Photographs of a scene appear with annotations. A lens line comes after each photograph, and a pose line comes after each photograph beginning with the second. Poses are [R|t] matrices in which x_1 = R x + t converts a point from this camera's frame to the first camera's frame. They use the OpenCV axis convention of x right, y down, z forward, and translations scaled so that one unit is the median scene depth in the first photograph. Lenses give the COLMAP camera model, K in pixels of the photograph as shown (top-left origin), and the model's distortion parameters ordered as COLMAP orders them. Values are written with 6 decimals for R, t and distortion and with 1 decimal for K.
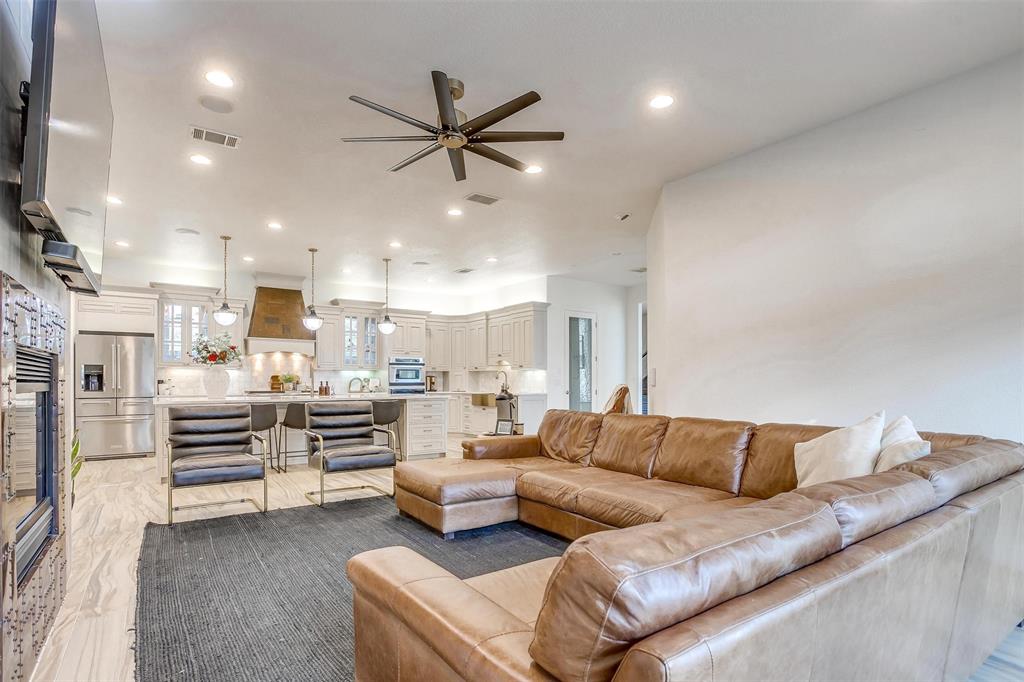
lens RADIAL K [[509.5, 0, 485.8], [0, 509.5, 382.9], [0, 0, 1]] dist [-0.041334, 0.038010]
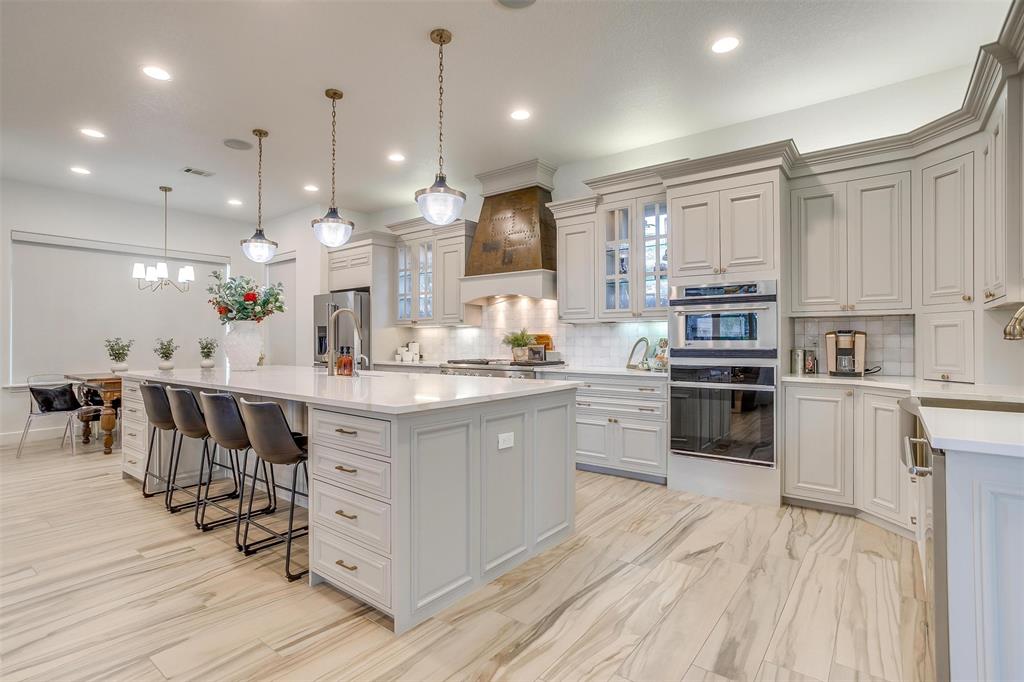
lens RADIAL K [[495.1, 0, 507.9], [0, 495.1, 339.8], [0, 0, 1]] dist [-0.037748, 0.024553]
pose [[0.322304, -0.002522, -0.946633, 0.151729], [-0.002285, 0.999991, -0.003442, -0.006709], [0.946633, 0.003273, 0.322296, 0.792350]]
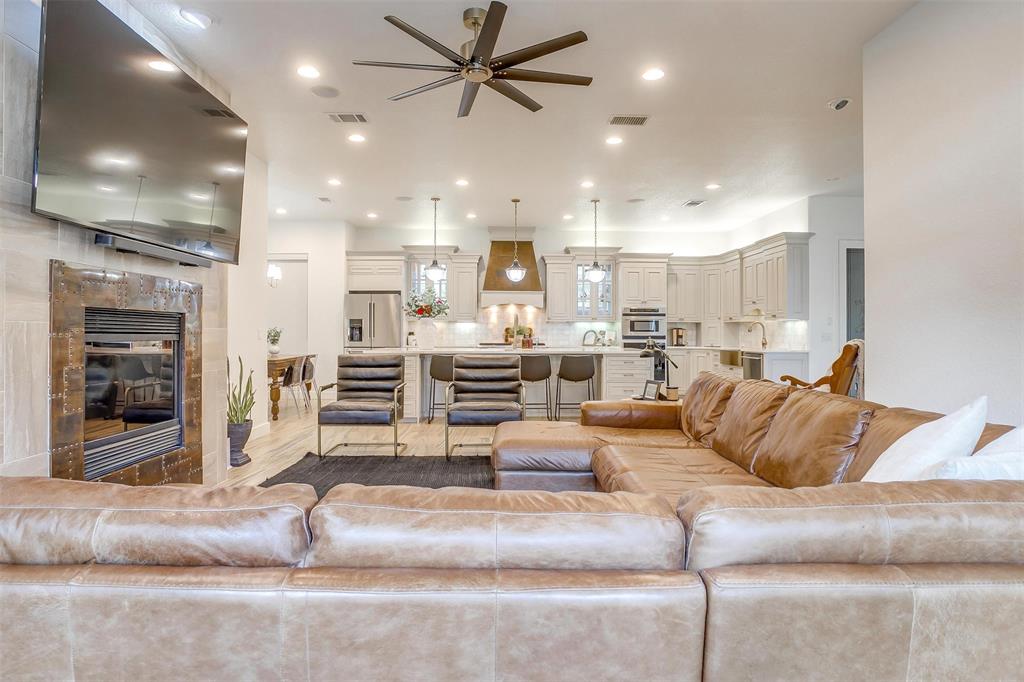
lens RADIAL K [[559.8, 0, 512.5], [0, 559.8, 330.2], [0, 0, 1]] dist [-0.046865, 0.000290]
pose [[0.847665, 0.001490, -0.530529, 0.179900], [-0.006374, 0.999952, -0.007376, -0.001486], [0.530493, 0.009634, 0.847635, 0.061732]]
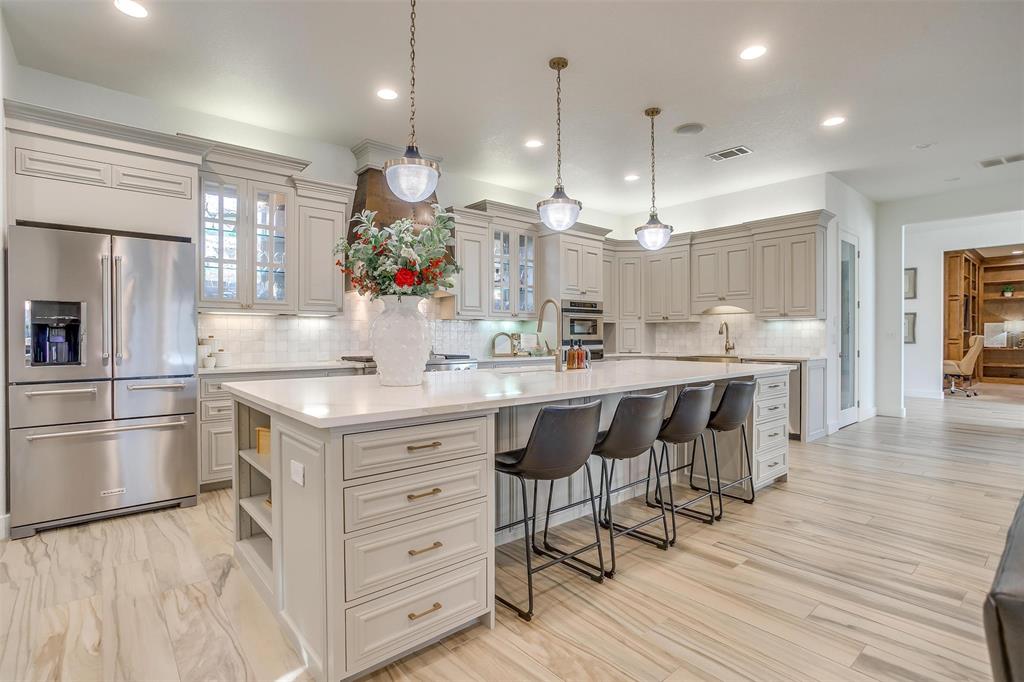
lens RADIAL K [[496.5, 0, 499.5], [0, 496.5, 338.8], [0, 0, 1]] dist [-0.046639, 0.024119]
pose [[0.993206, -0.002284, 0.116349, -0.355350], [0.002211, 0.999997, 0.000754, -0.003322], [-0.116350, -0.000492, 0.993208, 0.430425]]
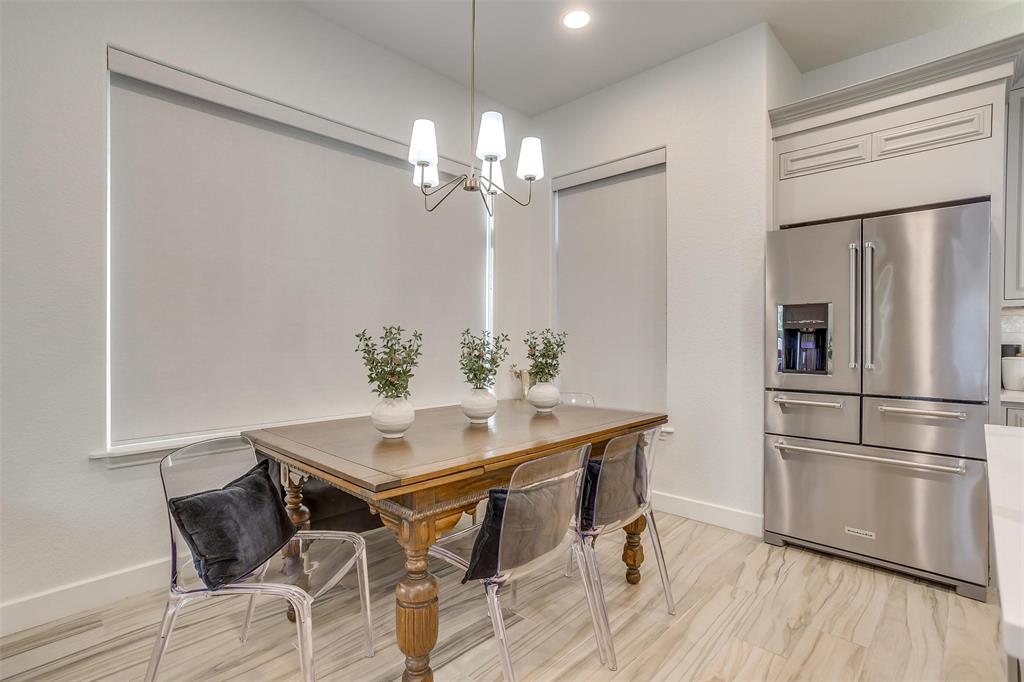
lens RADIAL K [[495.1, 0, 507.9], [0, 495.1, 339.8], [0, 0, 1]] dist [-0.037748, 0.024553]
pose [[0.219747, 0.007367, -0.975529, -0.356548], [-0.008185, 0.999950, 0.005708, -0.006797], [0.975523, 0.006730, 0.219796, 0.536355]]
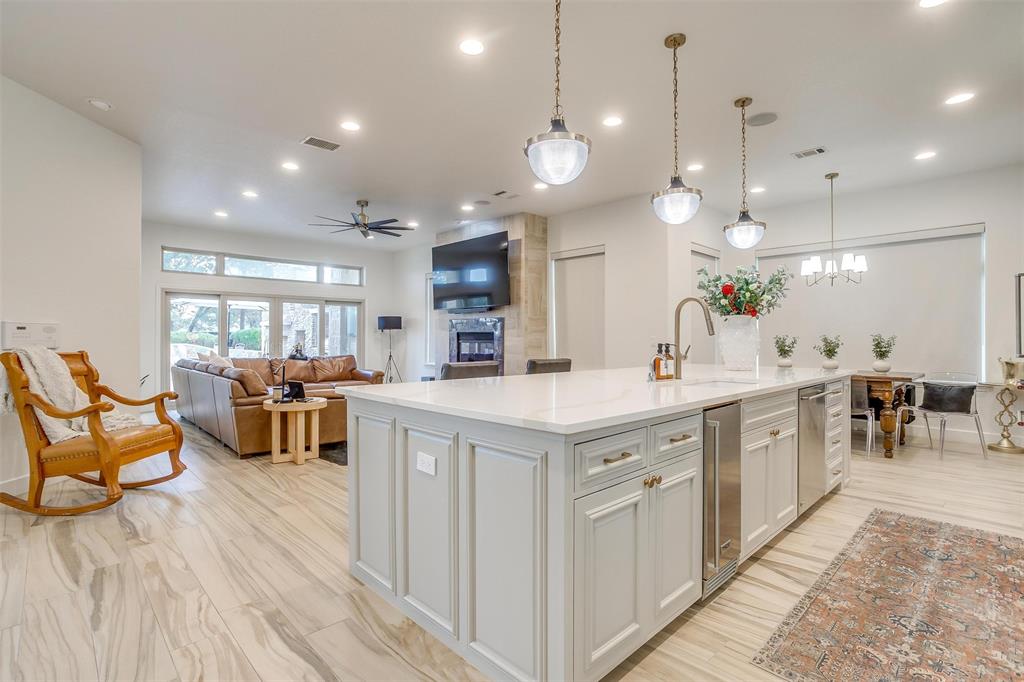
lens RADIAL K [[495.1, 0, 507.9], [0, 495.1, 339.8], [0, 0, 1]] dist [-0.037748, 0.024553]
pose [[-0.983553, -0.000588, -0.180617, -0.098907], [-0.001278, 0.999992, 0.003703, -0.006269], [0.180613, 0.003873, -0.983547, 1.090685]]
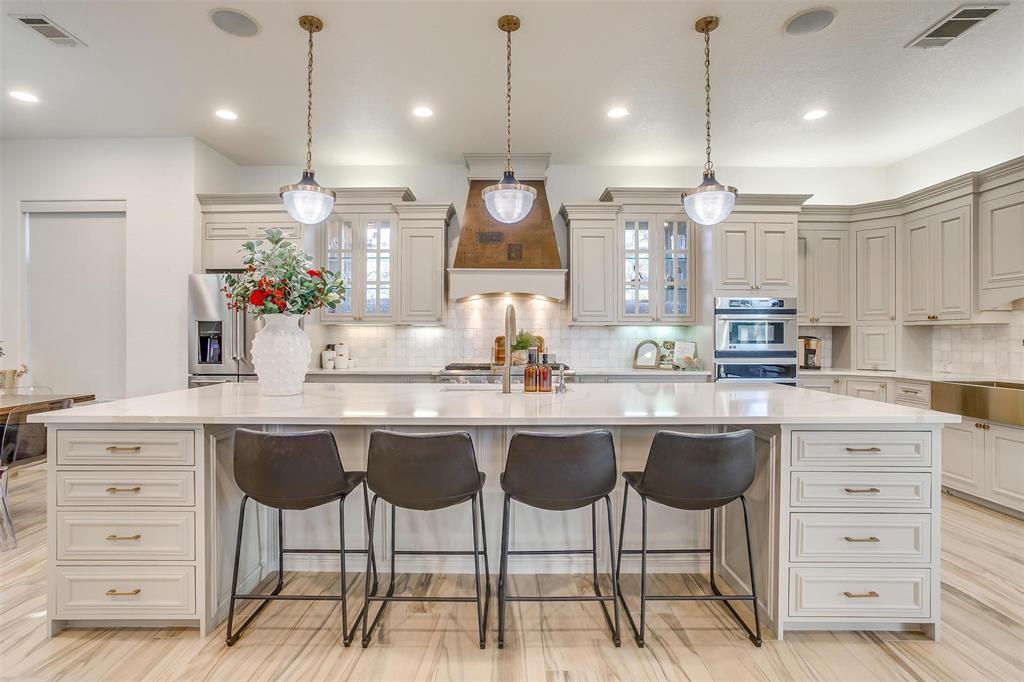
lens RADIAL K [[500.0, 0, 504.0], [0, 500.0, 336.7], [0, 0, 1]] dist [-0.050258, 0.026580]
pose [[0.833071, 0.001065, -0.553165, -0.103252], [-0.004236, 0.999981, -0.004454, -0.011699], [0.553149, 0.006054, 0.833060, 0.532225]]
